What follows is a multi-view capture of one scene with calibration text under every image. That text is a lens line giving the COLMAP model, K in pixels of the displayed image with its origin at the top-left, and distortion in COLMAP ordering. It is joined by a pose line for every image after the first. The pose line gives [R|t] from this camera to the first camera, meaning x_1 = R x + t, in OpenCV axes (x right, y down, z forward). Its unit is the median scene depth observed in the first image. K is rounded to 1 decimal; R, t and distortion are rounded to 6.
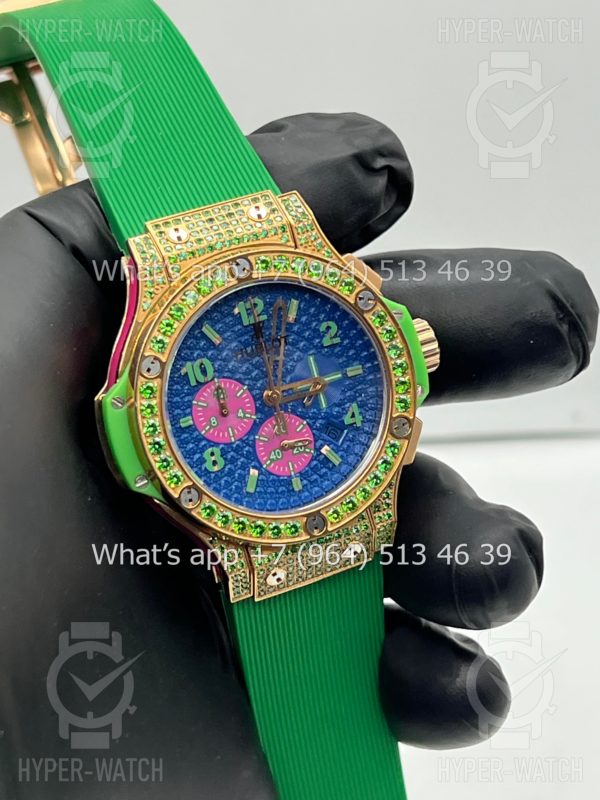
lens RADIAL K [[1829.6, 0, 296.4], [0, 1829.6, 398.4], [0, 0, 1]] dist [0.195087, 0.000000]
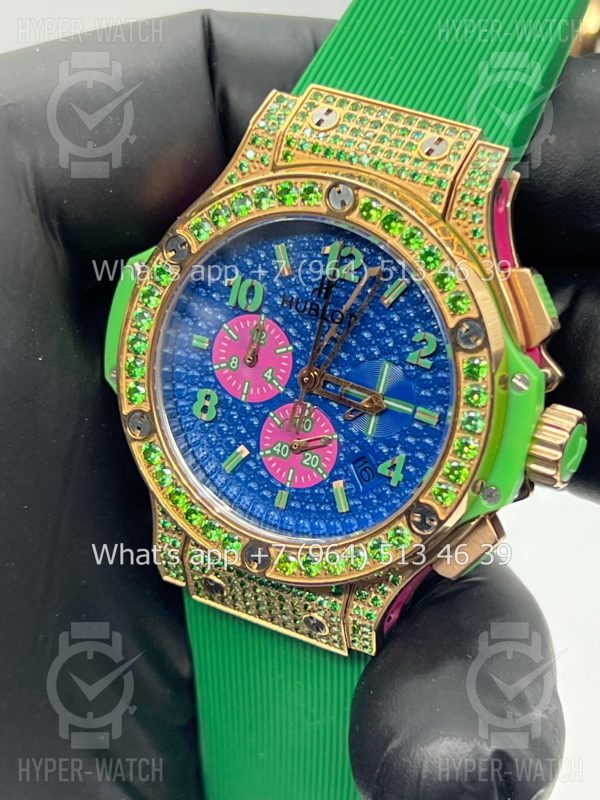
lens RADIAL K [[1829.6, 0, 305.1], [0, 1829.6, 423.7], [0, 0, 1]] dist [0.195087, 0.000000]
pose [[0.623288, 0.551619, -0.554282, 0.393901], [-0.479503, 0.829513, 0.286329, -0.191395], [0.617729, 0.087314, 0.781529, 0.439547]]
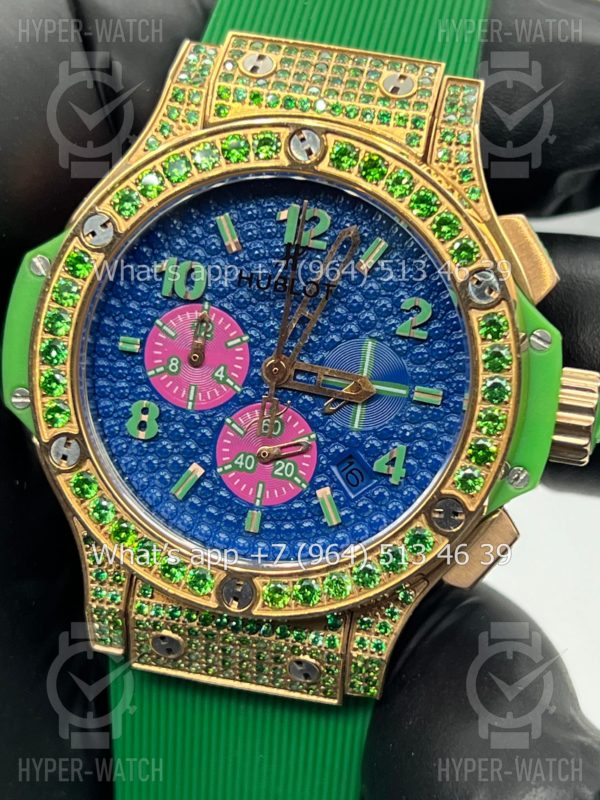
lens RADIAL K [[1829.6, 0, 301.8], [0, 1829.6, 405.8], [0, 0, 1]] dist [0.195087, 0.000000]
pose [[0.809185, 0.418848, -0.412052, 0.245498], [-0.433059, 0.899125, 0.063516, -0.032266], [0.397089, 0.127047, 0.908944, 0.460693]]
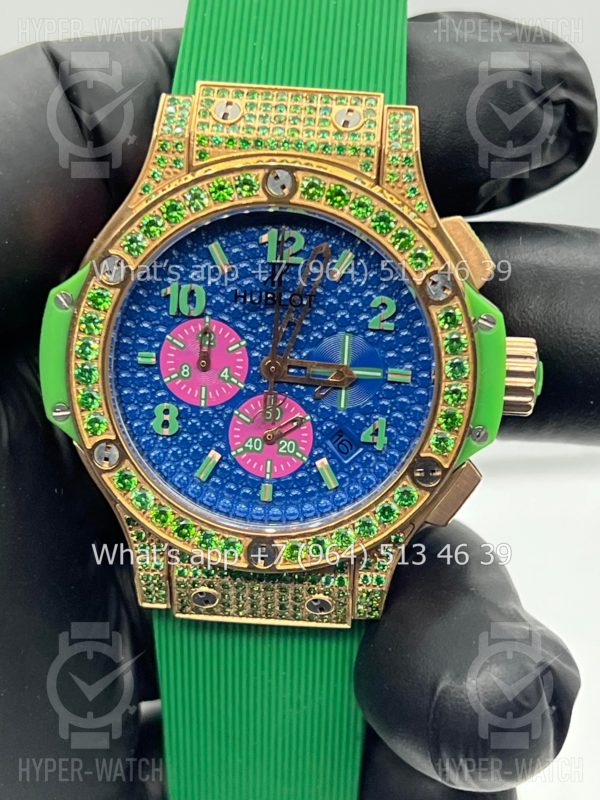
lens RADIAL K [[1829.6, 0, 305.9], [0, 1829.6, 429.5], [0, 0, 1]] dist [0.195087, 0.000000]
pose [[0.882443, 0.366833, -0.294496, 0.220490], [-0.340068, 0.930005, 0.139444, -0.083719], [0.325036, -0.022903, 0.945424, 0.320513]]
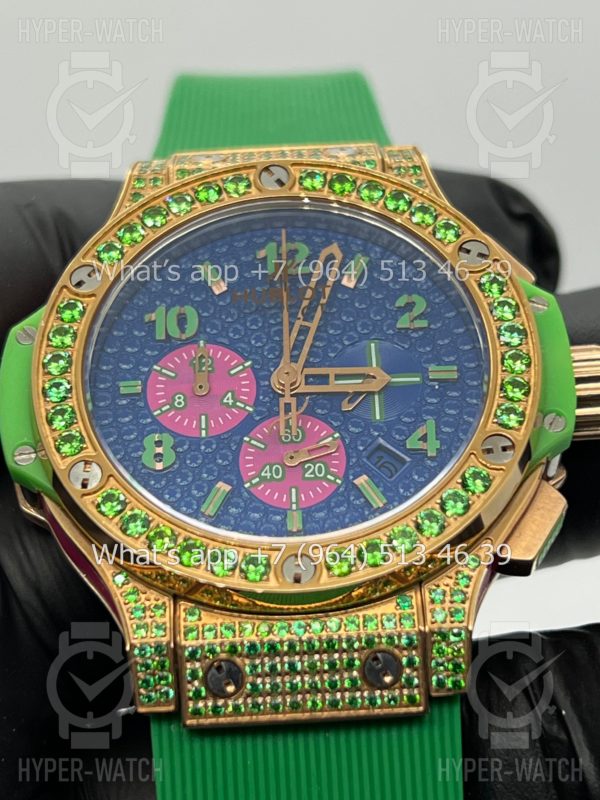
lens RADIAL K [[1829.6, 0, 299.2], [0, 1829.6, 401.3], [0, 0, 1]] dist [0.195087, 0.000000]
pose [[0.913861, 0.023711, -0.405335, 0.228546], [-0.241122, 0.834891, -0.494791, 0.294197], [0.326678, 0.549905, 0.768691, 0.555098]]
